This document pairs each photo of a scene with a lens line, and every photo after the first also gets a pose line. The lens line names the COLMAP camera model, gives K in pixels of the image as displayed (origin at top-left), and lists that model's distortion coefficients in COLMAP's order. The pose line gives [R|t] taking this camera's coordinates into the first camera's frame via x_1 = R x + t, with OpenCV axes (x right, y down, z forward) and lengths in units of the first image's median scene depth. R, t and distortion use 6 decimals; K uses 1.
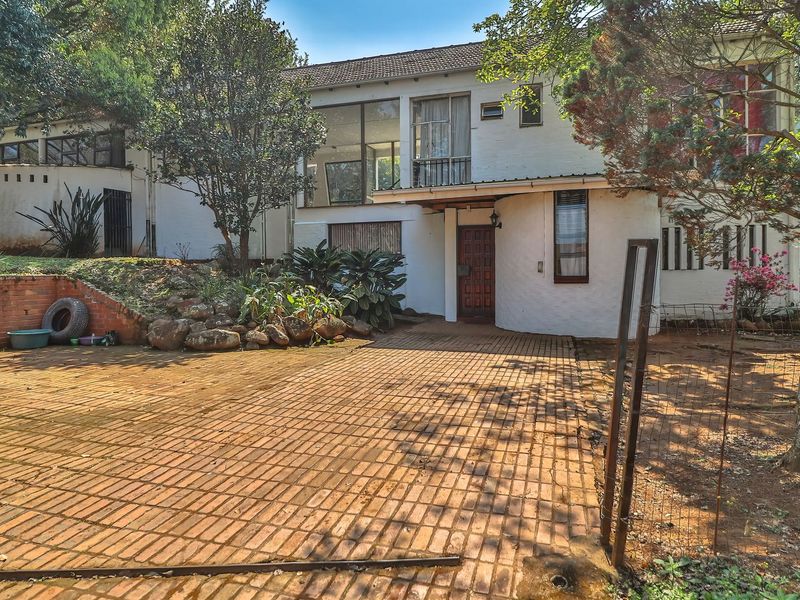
lens RADIAL K [[559.0, 0, 401.7], [0, 559.0, 286.7], [0, 0, 1]] dist [0.014926, -0.029790]
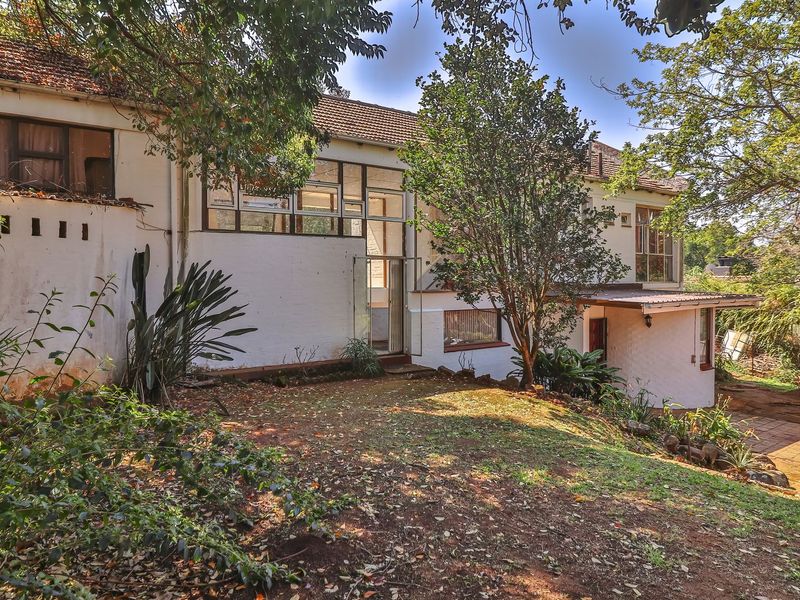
lens RADIAL K [[559.0, 0, 401.7], [0, 559.0, 286.7], [0, 0, 1]] dist [0.014926, -0.029790]
pose [[0.582079, -0.004282, 0.813121, -1.104122], [0.009797, 0.999950, -0.001747, -0.188933], [-0.813073, 0.008983, 0.582092, 0.695246]]
